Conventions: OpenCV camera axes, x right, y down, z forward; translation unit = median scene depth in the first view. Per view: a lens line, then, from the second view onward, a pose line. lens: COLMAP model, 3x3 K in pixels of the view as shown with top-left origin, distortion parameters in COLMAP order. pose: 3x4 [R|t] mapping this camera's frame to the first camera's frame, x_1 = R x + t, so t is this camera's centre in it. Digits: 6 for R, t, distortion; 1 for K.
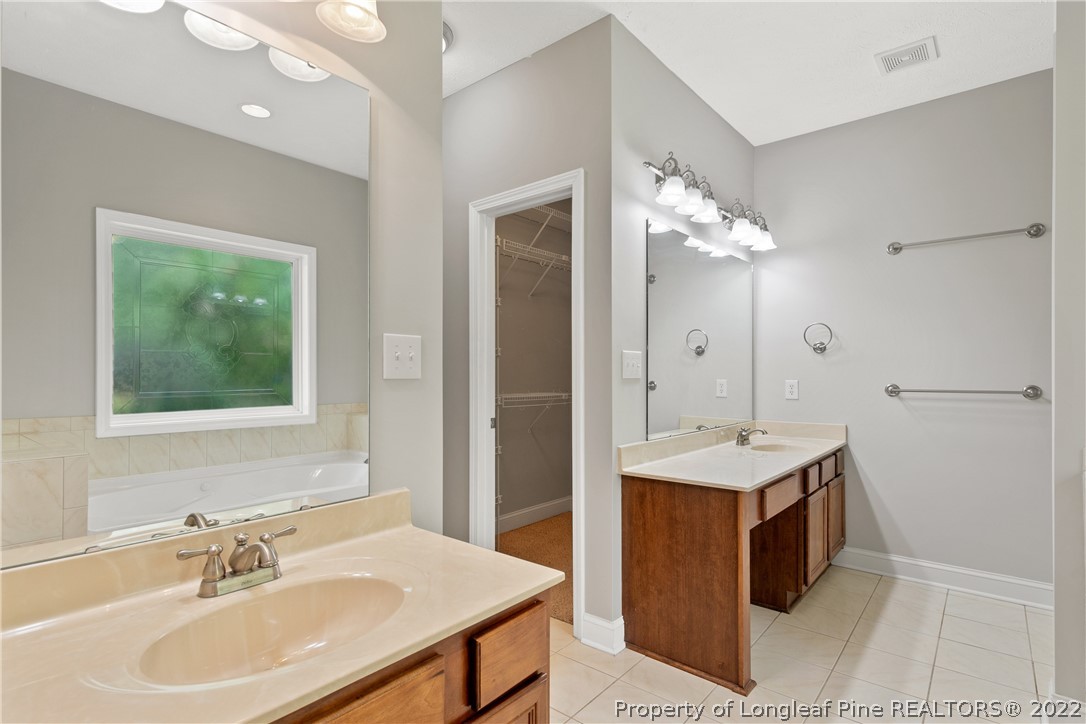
lens RADIAL K [[534.2, 0, 540.6], [0, 534.2, 365.6], [0, 0, 1]] dist [0.004839, -0.006094]
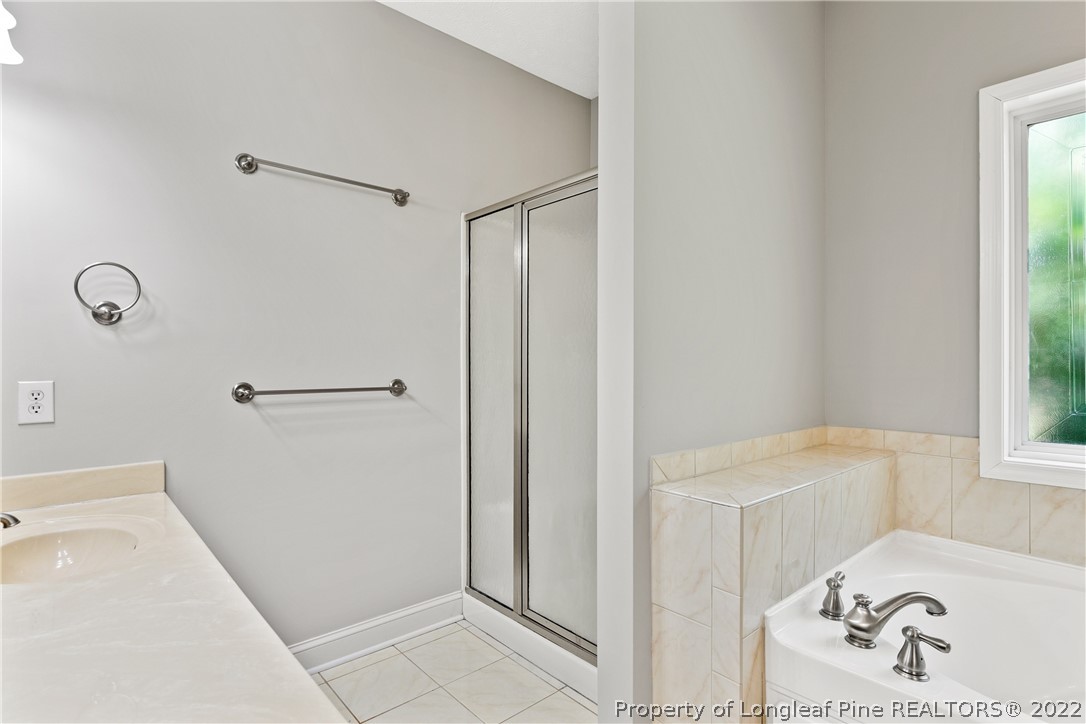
lens RADIAL K [[534.2, 0, 539.3], [0, 534.2, 362.3], [0, 0, 1]] dist [0.004839, -0.006094]
pose [[0.153662, 0.005533, 0.988108, 0.100325], [-0.013414, 0.999904, -0.003513, 0.008366], [-0.988032, -0.012715, 0.153722, 0.549770]]
